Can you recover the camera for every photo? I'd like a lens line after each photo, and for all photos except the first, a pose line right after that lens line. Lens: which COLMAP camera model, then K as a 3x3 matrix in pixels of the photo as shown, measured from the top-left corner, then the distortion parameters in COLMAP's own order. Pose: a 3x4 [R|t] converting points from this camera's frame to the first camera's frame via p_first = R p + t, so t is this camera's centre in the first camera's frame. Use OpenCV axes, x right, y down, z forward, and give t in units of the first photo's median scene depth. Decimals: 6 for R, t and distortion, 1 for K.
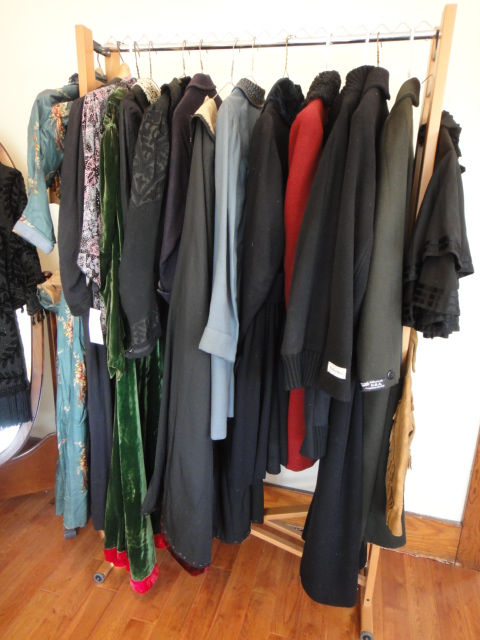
lens RADIAL K [[462.2, 0, 241.2], [0, 462.2, 321.8], [0, 0, 1]] dist [0.003457, -0.006285]
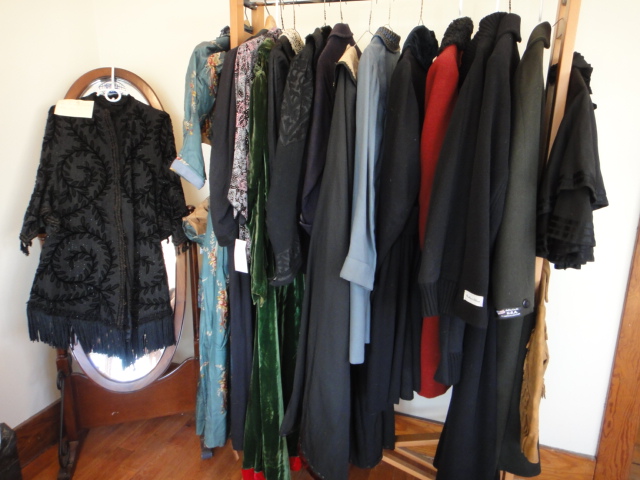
lens RADIAL K [[462.2, 0, 322.1], [0, 462.2, 237.9], [0, 0, 1]] dist [0.003457, -0.006285]
pose [[0.997216, 0.002661, -0.074526, -0.049972], [-0.005433, 0.999300, -0.037006, 0.007469], [0.074376, 0.037308, 0.996532, -0.067048]]
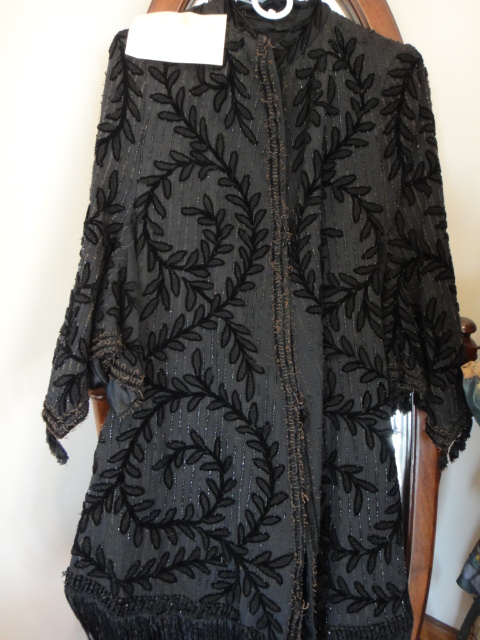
lens RADIAL K [[462.2, 0, 240.6], [0, 462.2, 319.1], [0, 0, 1]] dist [0.003457, -0.006285]
pose [[0.952412, 0.093671, -0.290064, -0.696190], [-0.057209, 0.989632, 0.131741, -0.214431], [0.299397, -0.108877, 0.947896, 0.818409]]
